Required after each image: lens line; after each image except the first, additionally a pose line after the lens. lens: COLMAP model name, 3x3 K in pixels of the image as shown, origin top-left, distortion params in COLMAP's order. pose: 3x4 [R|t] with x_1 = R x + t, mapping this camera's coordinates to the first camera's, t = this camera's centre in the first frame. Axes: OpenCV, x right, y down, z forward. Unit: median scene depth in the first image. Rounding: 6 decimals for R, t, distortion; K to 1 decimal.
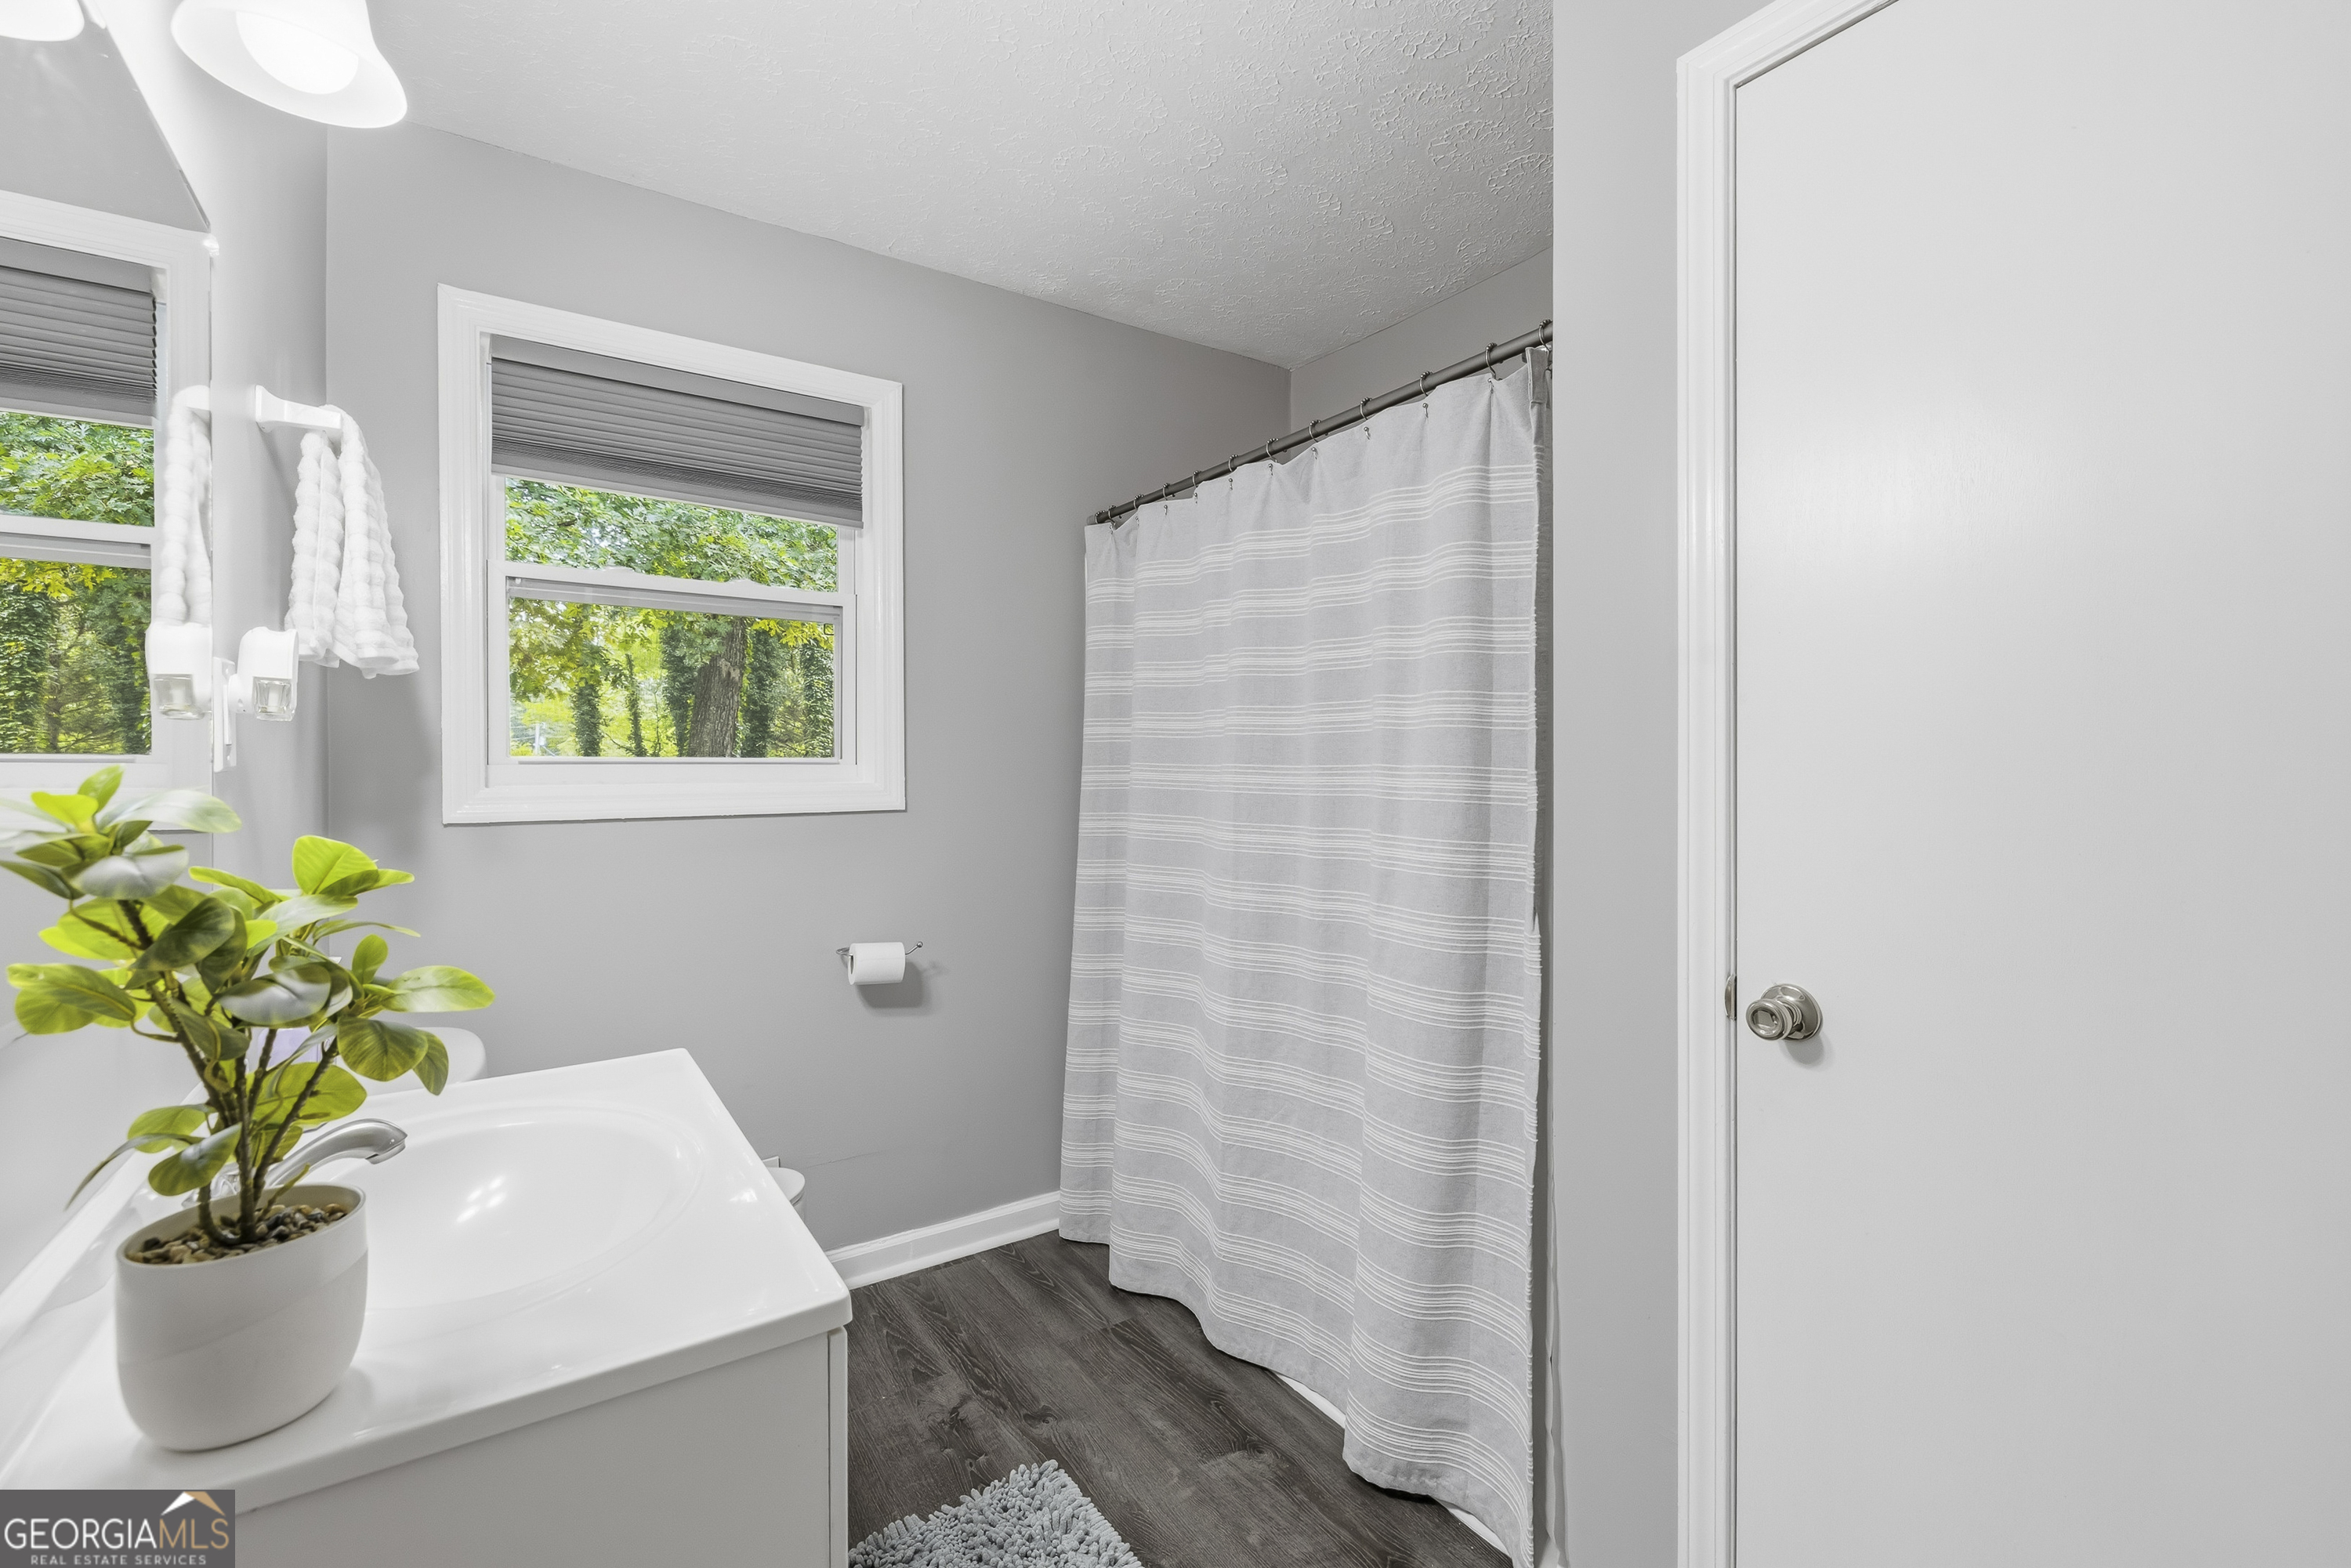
lens RADIAL K [[994.0, 0, 1163.3], [0, 994.0, 776.9], [0, 0, 1]] dist [0.001409, 0.000018]
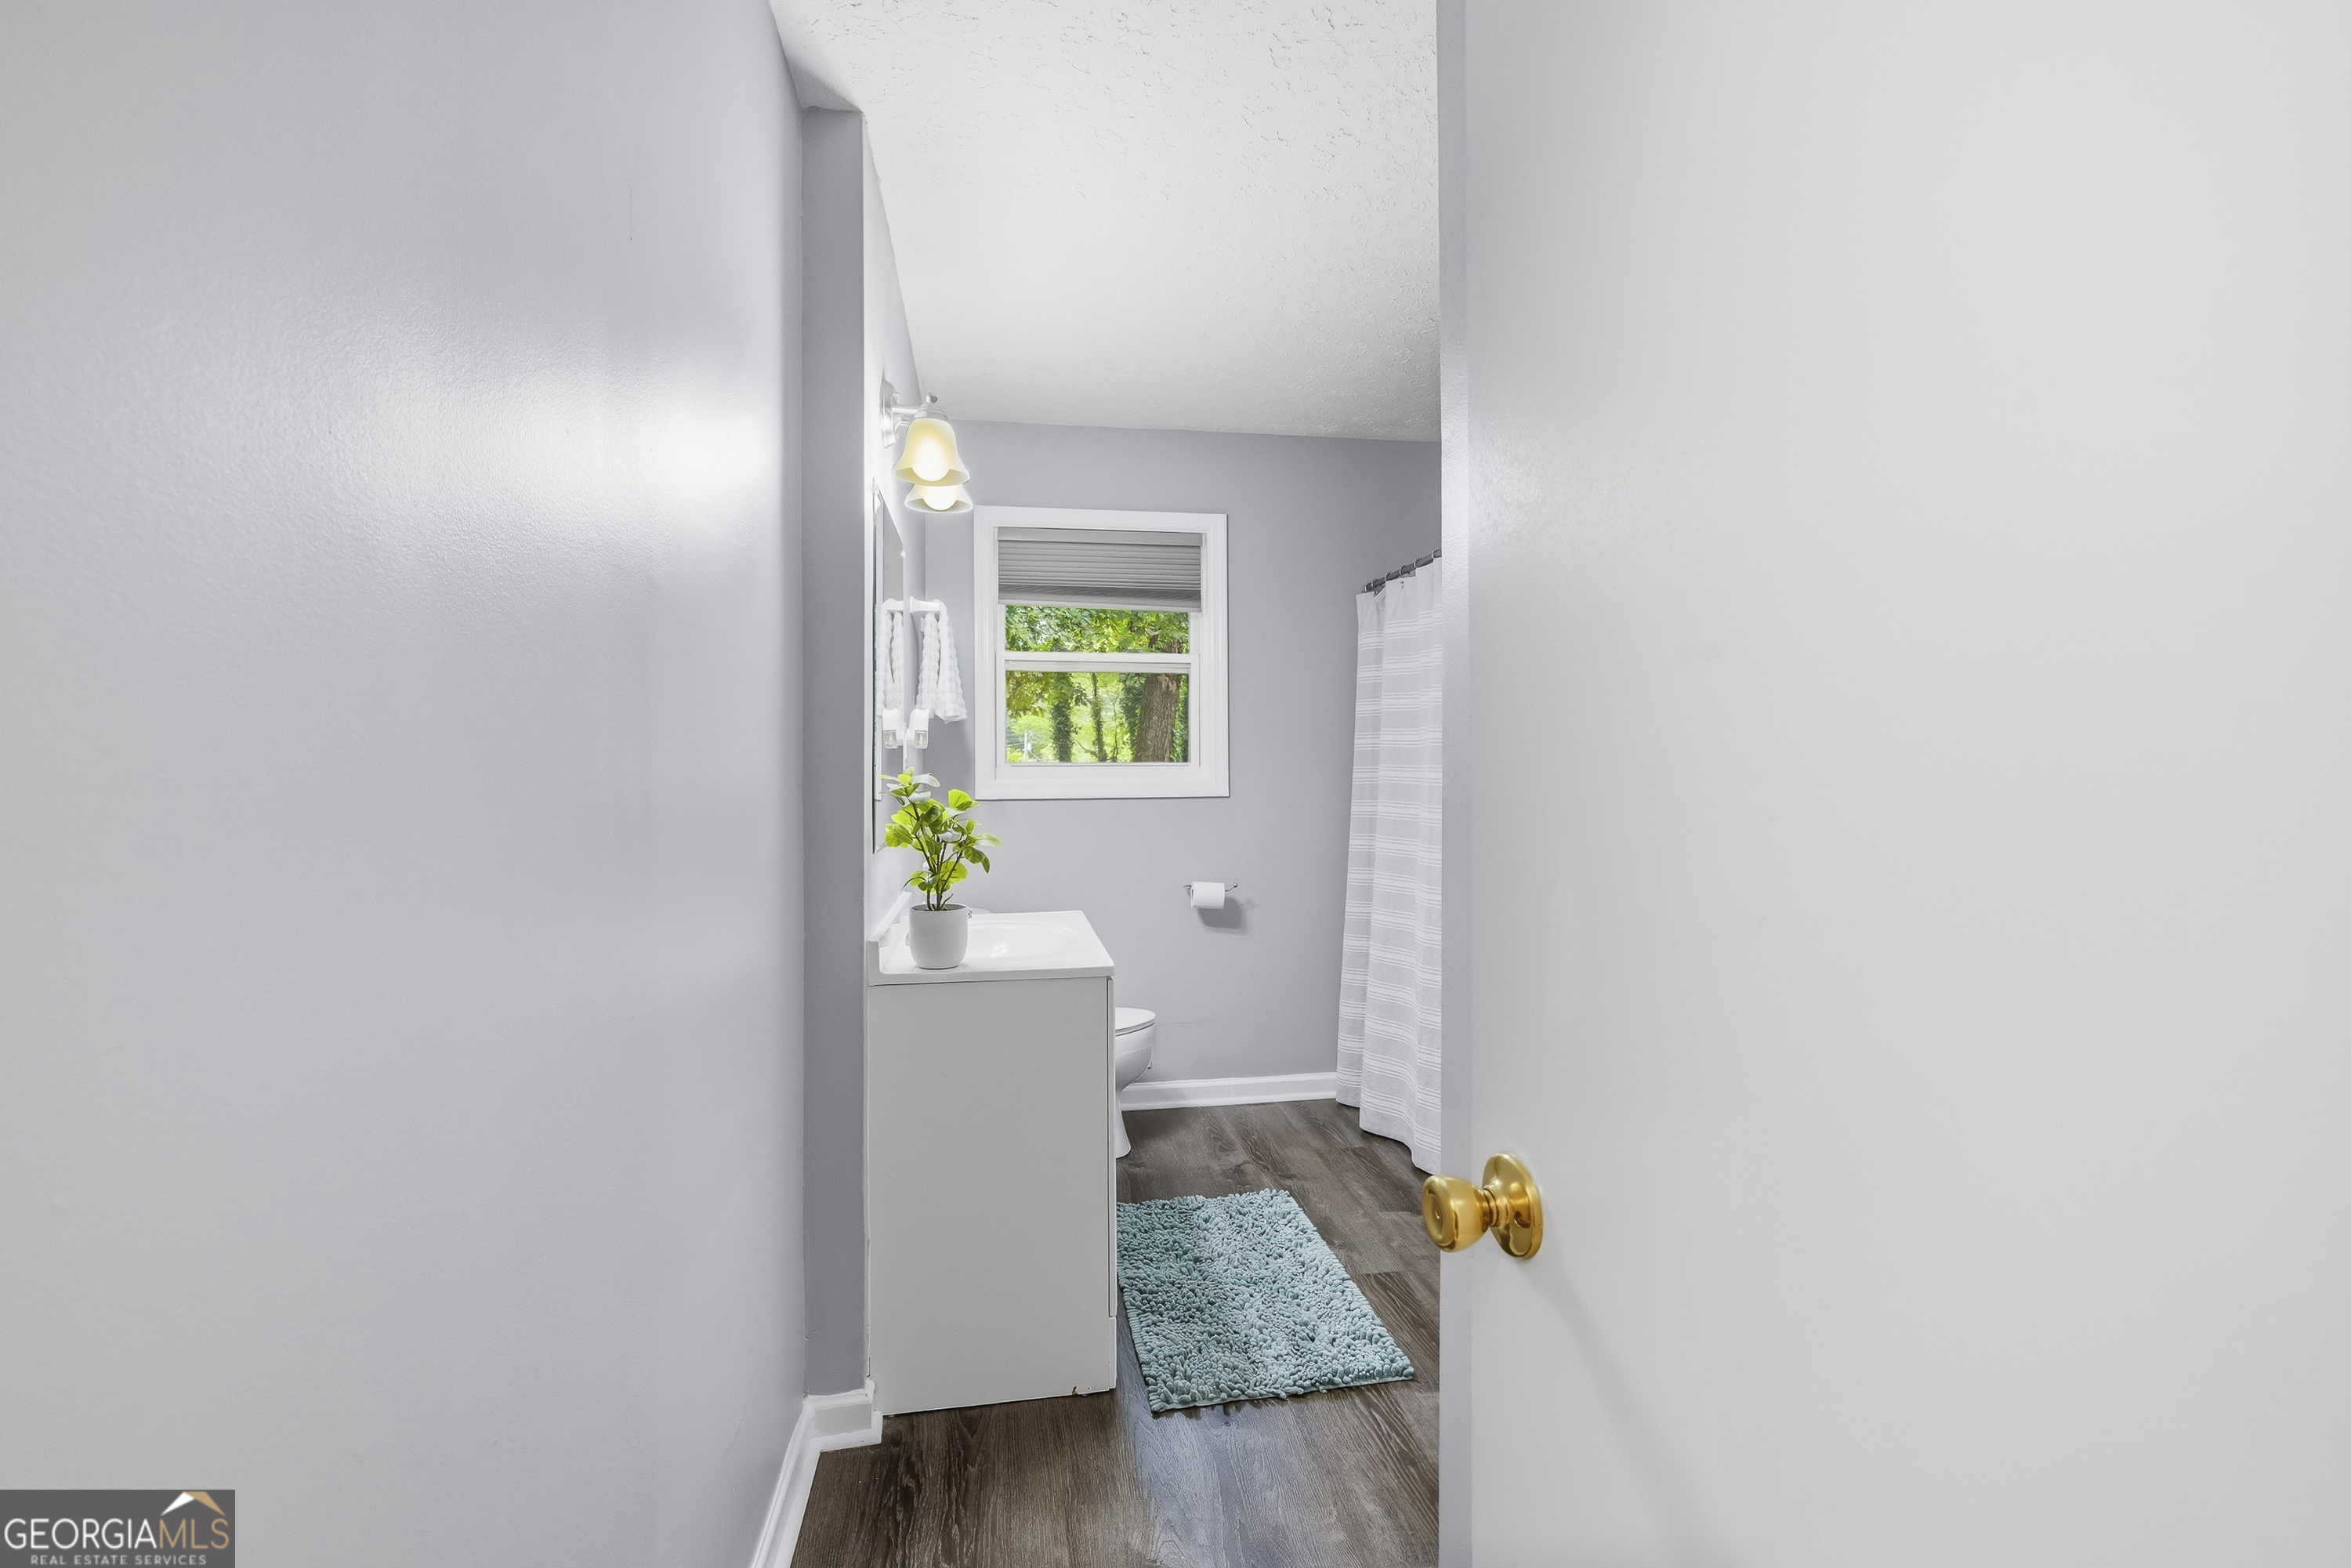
lens RADIAL K [[994.0, 0, 1163.3], [0, 994.0, 776.9], [0, 0, 1]] dist [0.001409, 0.000018]
pose [[0.911022, 0.001690, -0.412353, 0.299523], [-0.002086, 0.999998, -0.000510, 0.005419], [0.412352, 0.001325, 0.911024, -0.455857]]
